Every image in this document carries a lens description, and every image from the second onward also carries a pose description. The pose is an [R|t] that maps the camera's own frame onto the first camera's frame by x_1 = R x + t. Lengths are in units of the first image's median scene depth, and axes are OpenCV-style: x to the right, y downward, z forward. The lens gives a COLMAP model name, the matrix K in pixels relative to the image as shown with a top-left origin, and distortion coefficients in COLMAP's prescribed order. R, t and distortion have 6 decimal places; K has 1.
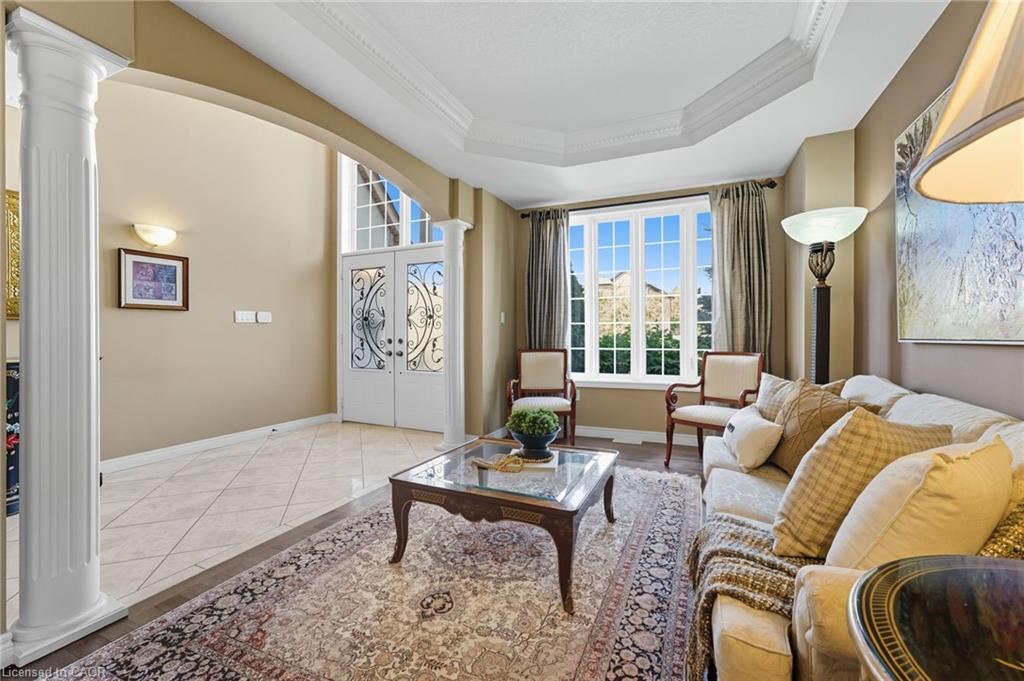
lens RADIAL K [[414.3, 0, 509.9], [0, 414.3, 340.8], [0, 0, 1]] dist [0.002267, 0.000100]
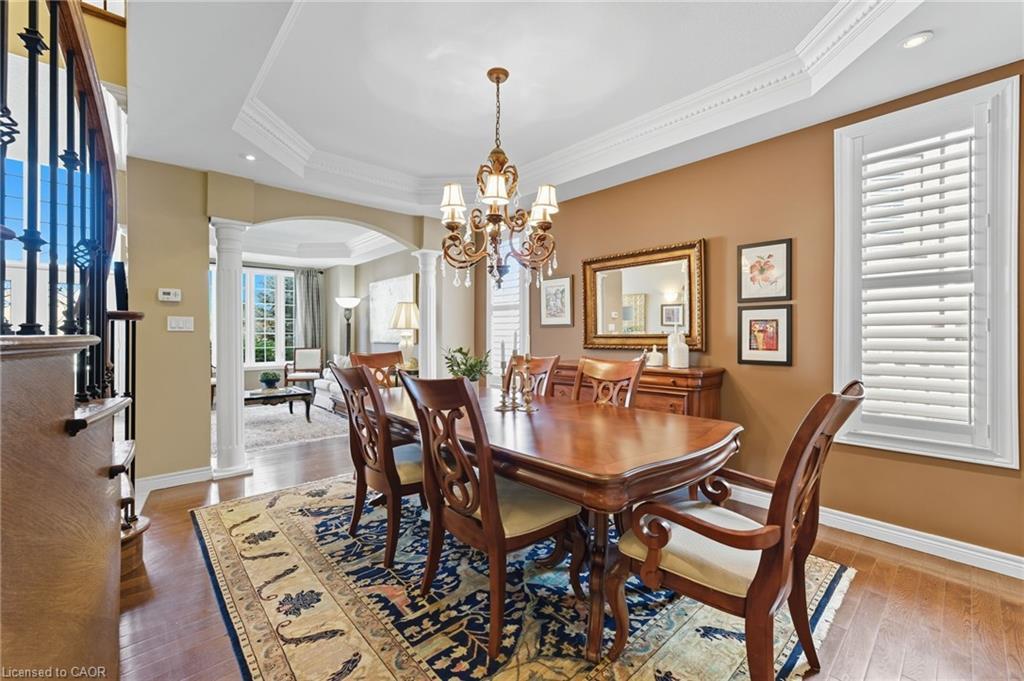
lens RADIAL K [[414.3, 0, 509.7], [0, 414.3, 337.4], [0, 0, 1]] dist [0.002267, 0.000100]
pose [[0.401509, -0.003249, 0.915849, -0.992342], [0.001036, 0.999995, 0.003093, -0.033975], [-0.915854, -0.000294, 0.401510, -0.807613]]
